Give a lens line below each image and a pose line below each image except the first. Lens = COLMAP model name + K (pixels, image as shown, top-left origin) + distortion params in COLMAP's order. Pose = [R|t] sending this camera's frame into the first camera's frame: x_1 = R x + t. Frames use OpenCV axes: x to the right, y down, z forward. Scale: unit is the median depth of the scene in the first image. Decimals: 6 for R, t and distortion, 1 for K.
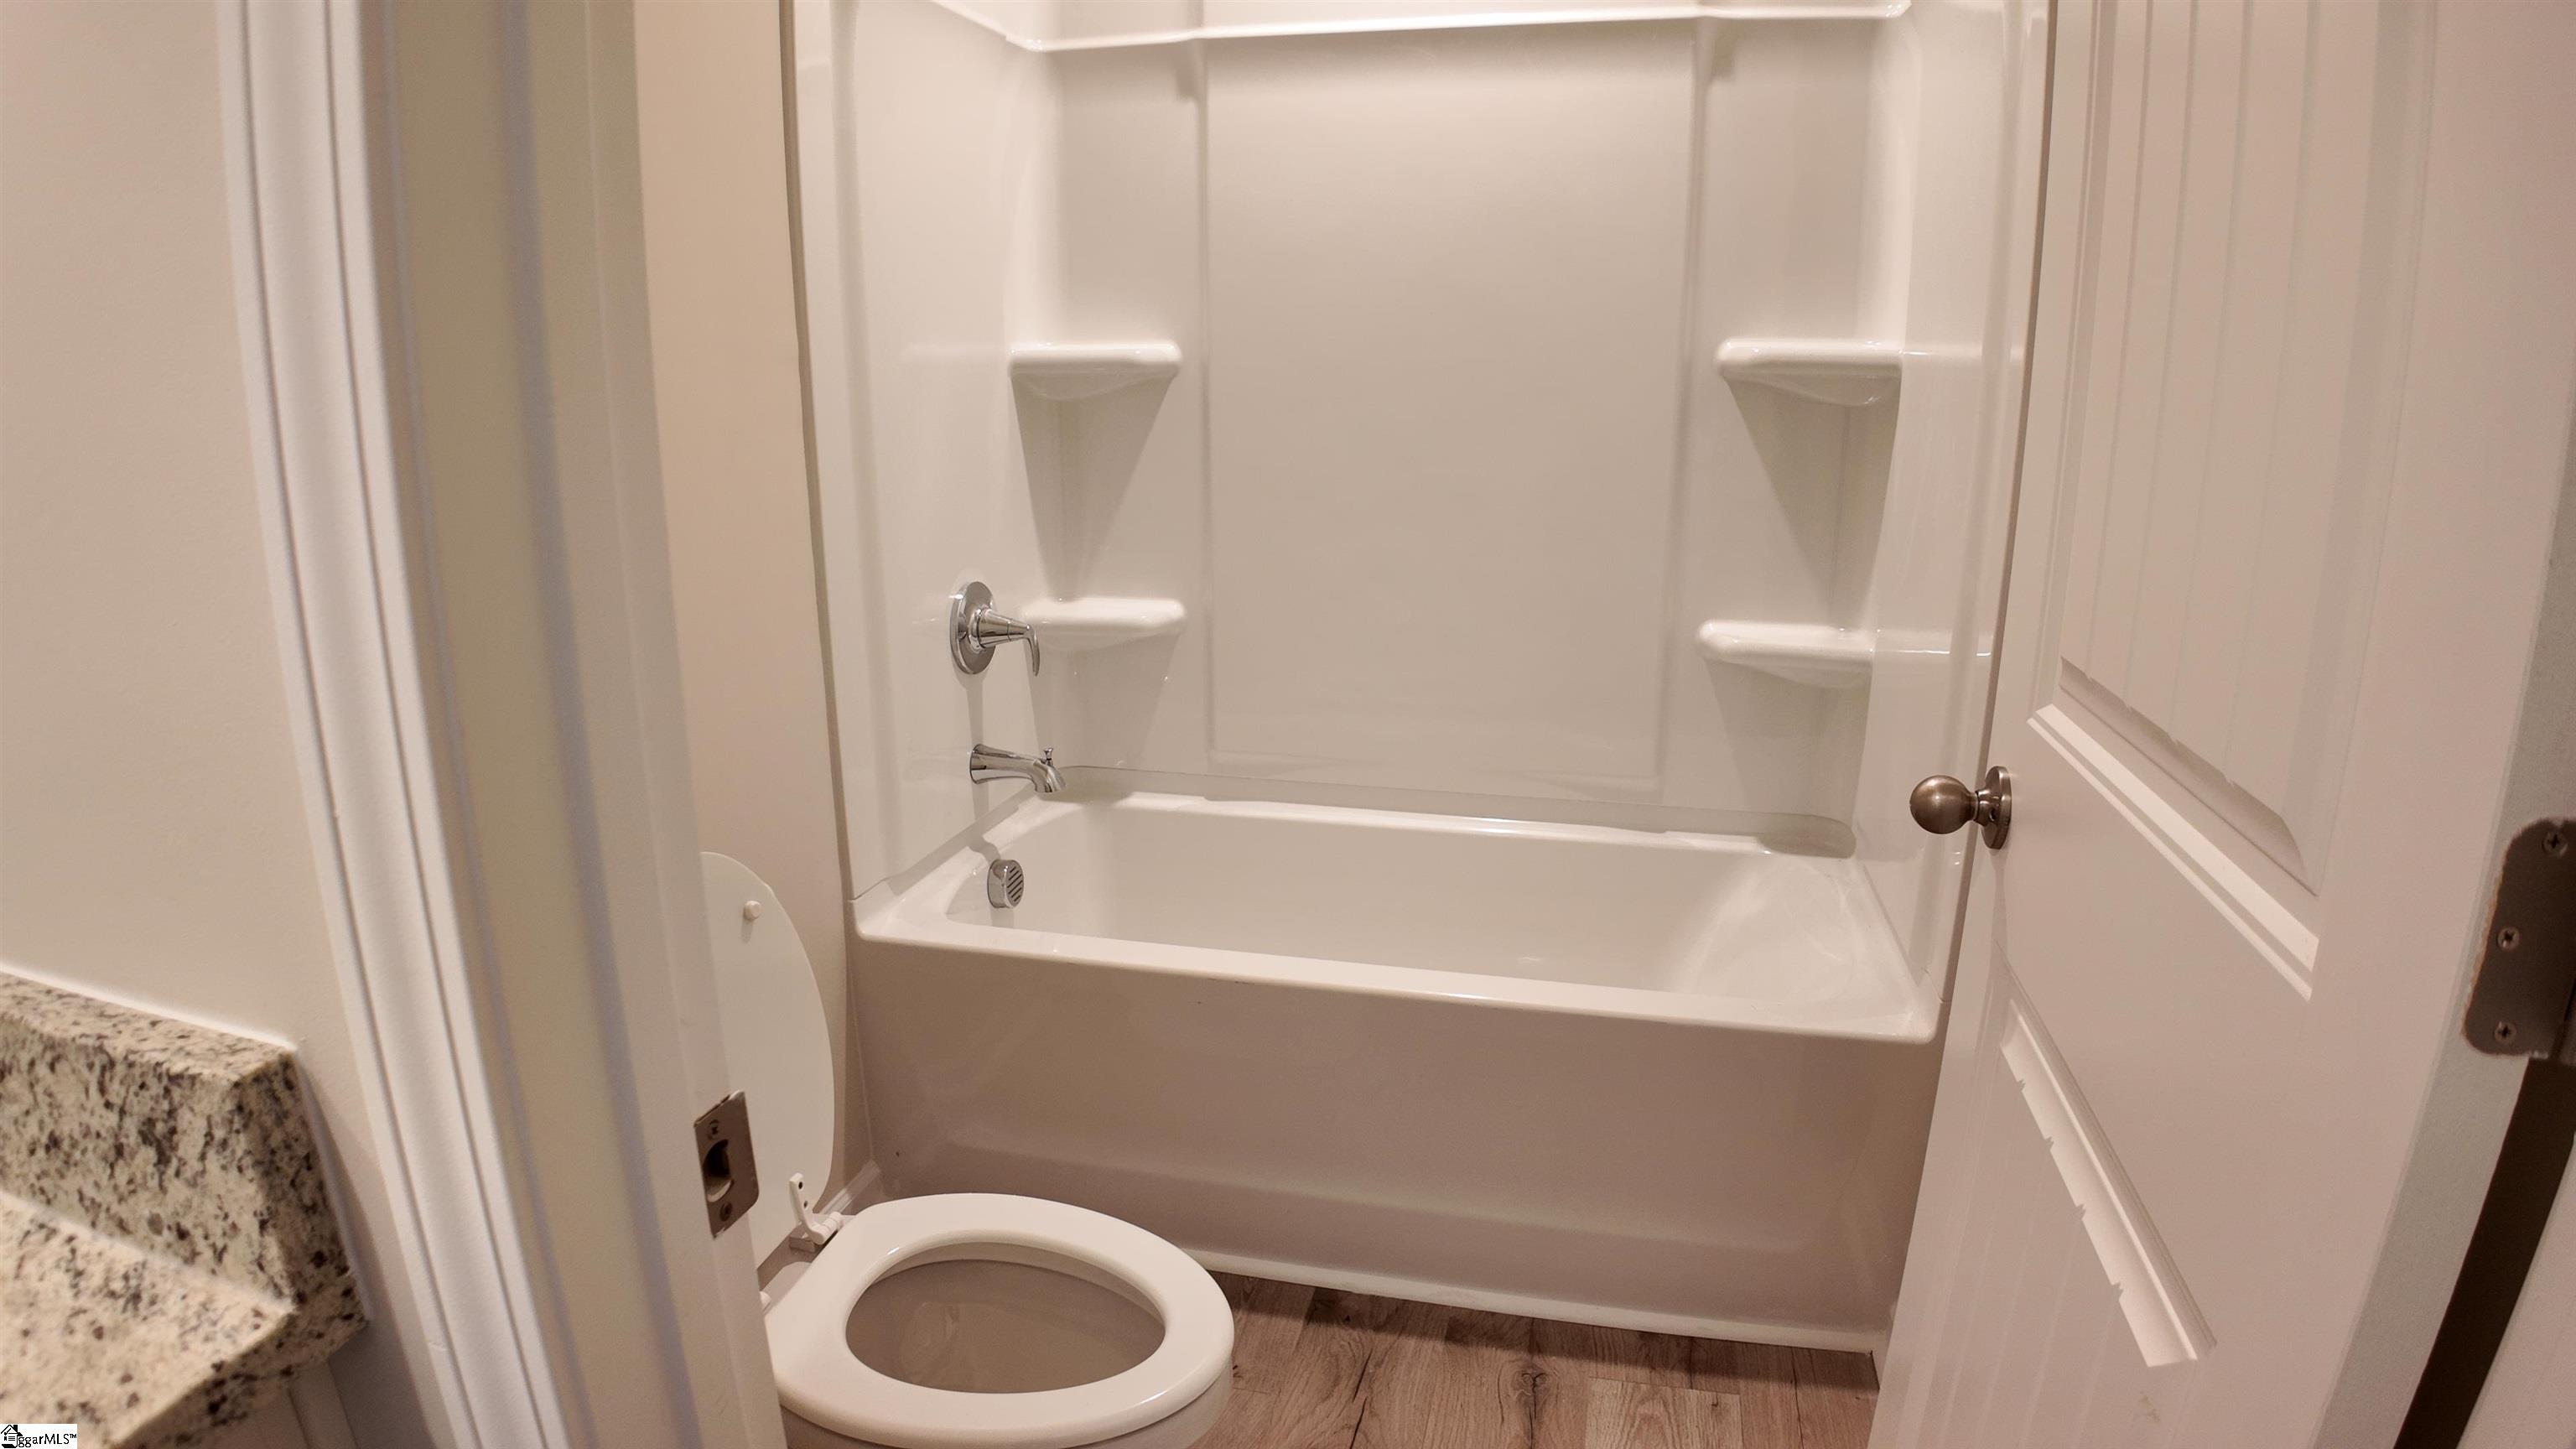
lens RADIAL K [[1381.8, 0, 1281.9], [0, 1381.8, 713.8], [0, 0, 1]] dist [-0.100892, -0.005575]
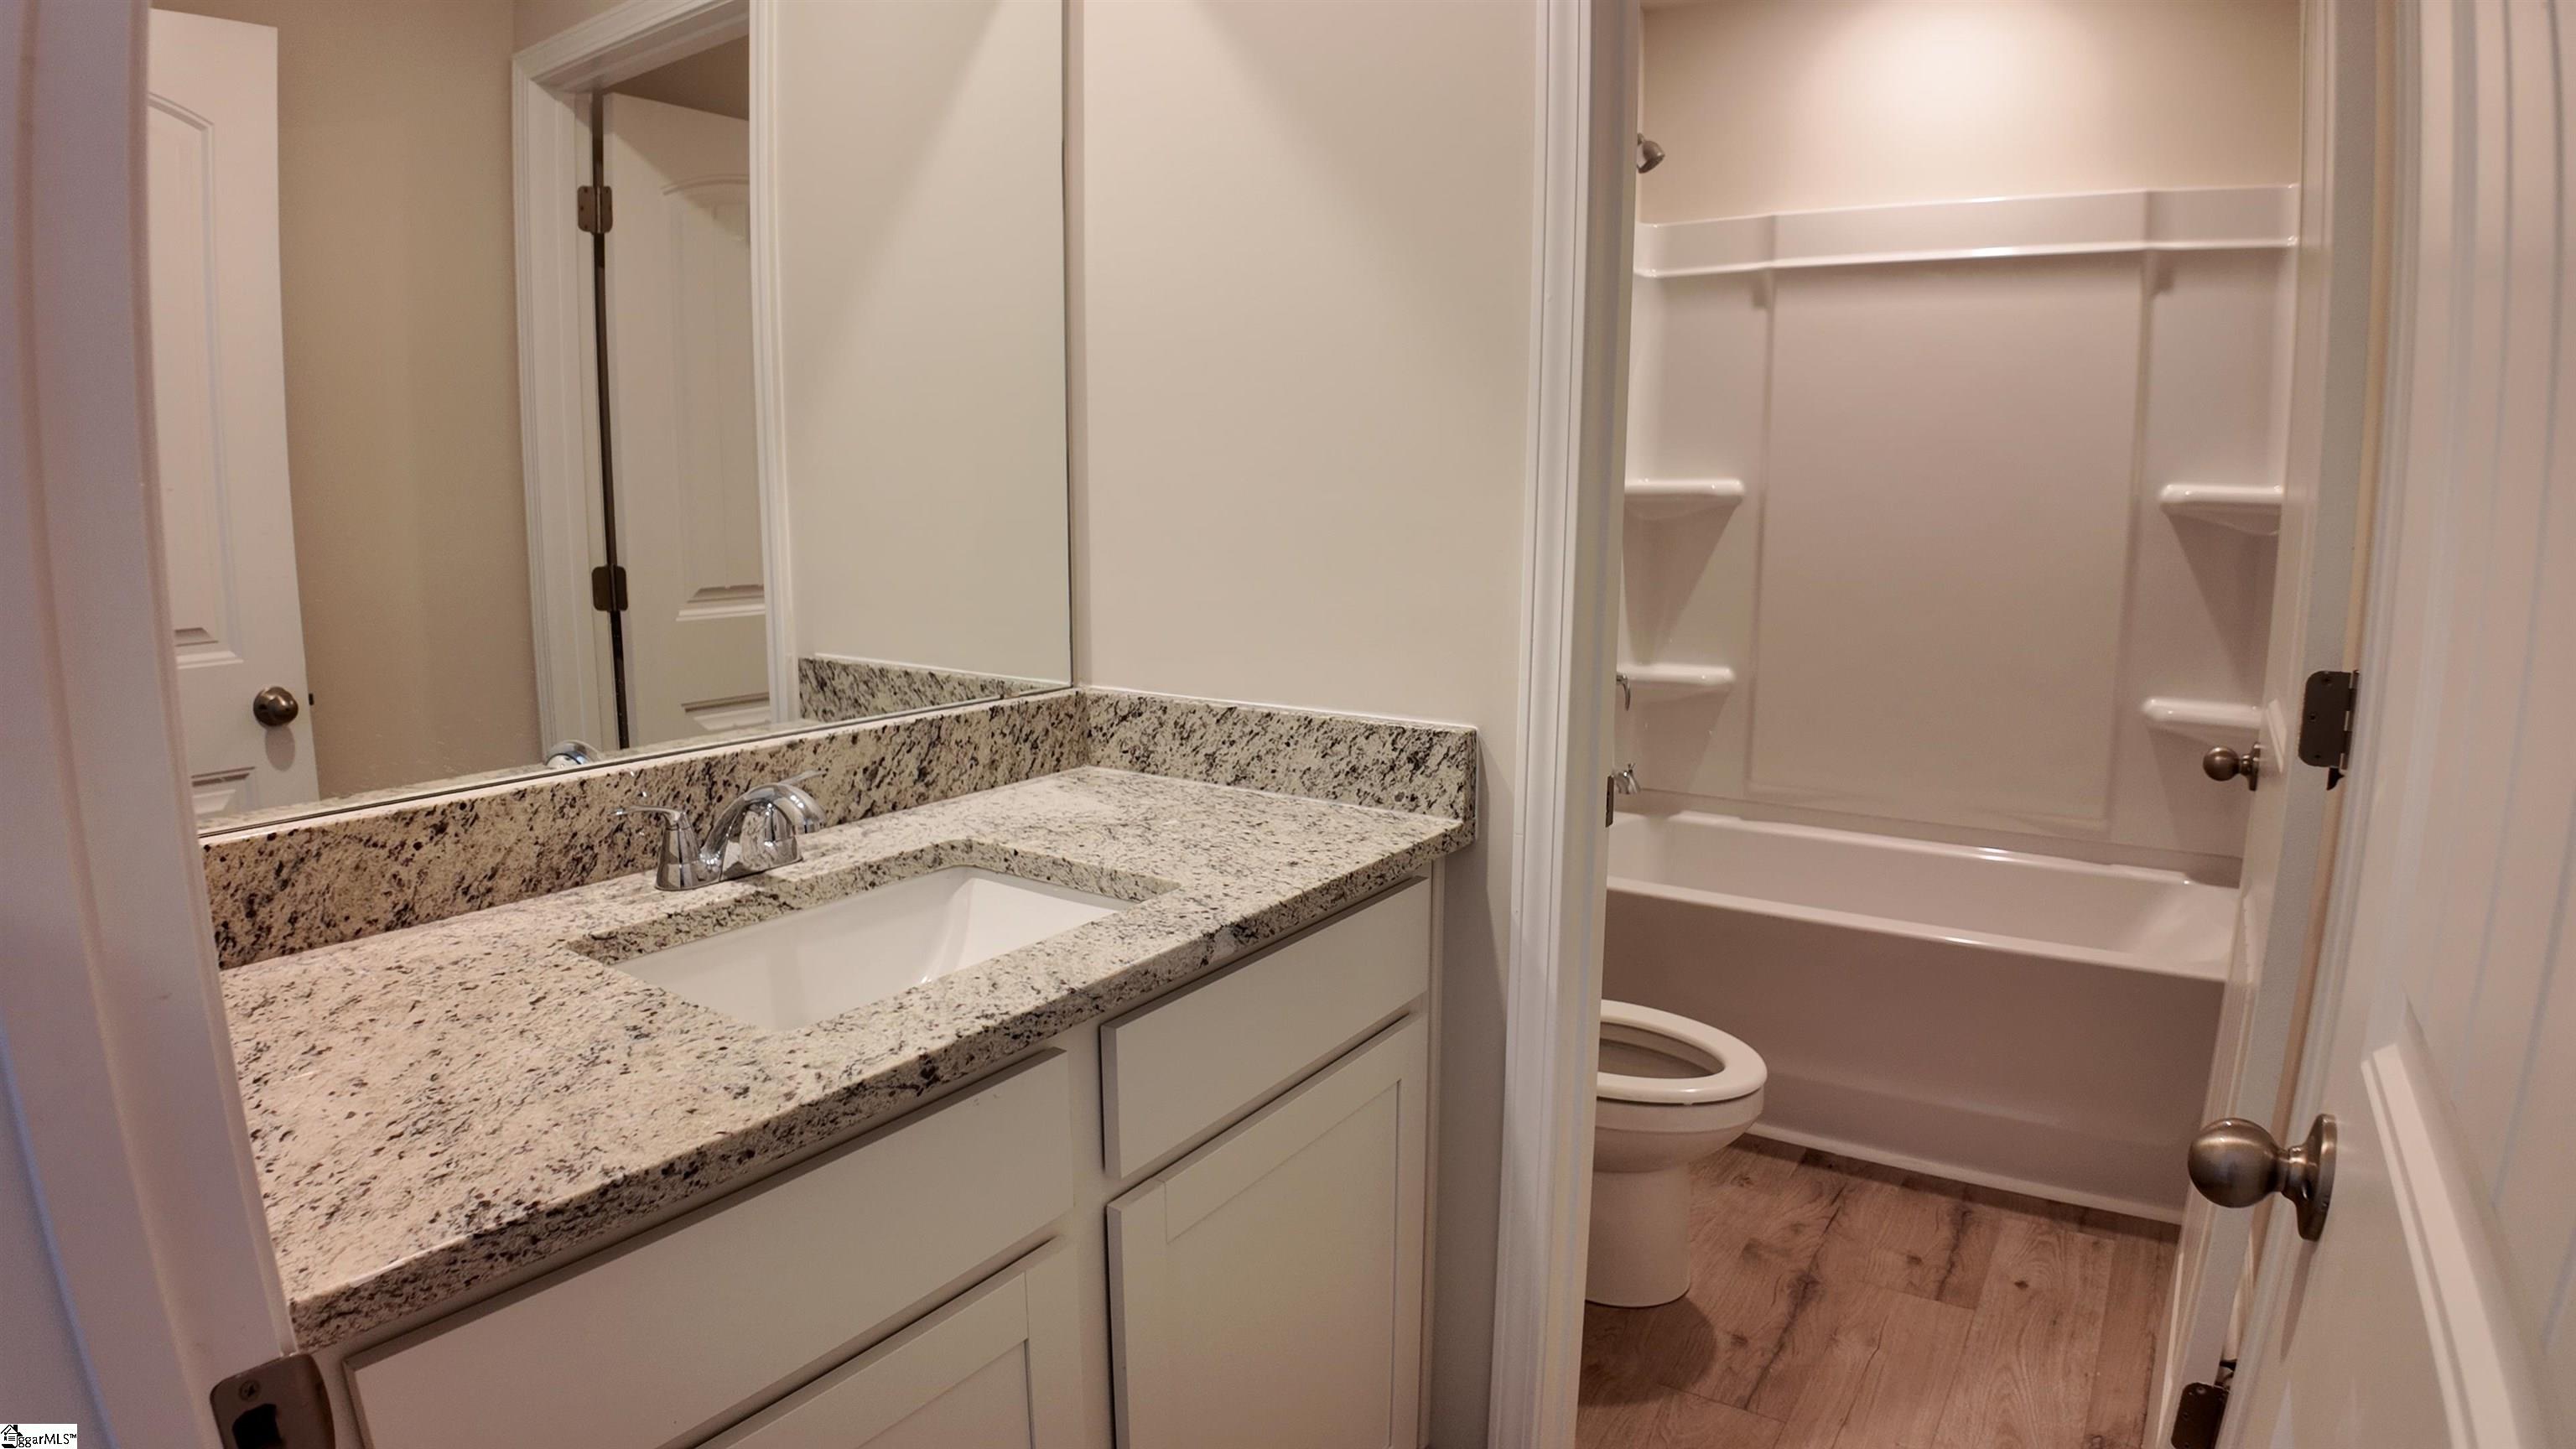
lens RADIAL K [[1381.8, 0, 1279.0], [0, 1381.8, 717.7], [0, 0, 1]] dist [-0.100892, -0.005575]
pose [[0.935788, 0.058988, -0.347593, -0.027019], [-0.086938, 0.994067, -0.065358, 0.117215], [0.341675, 0.091380, 0.935365, -0.502671]]
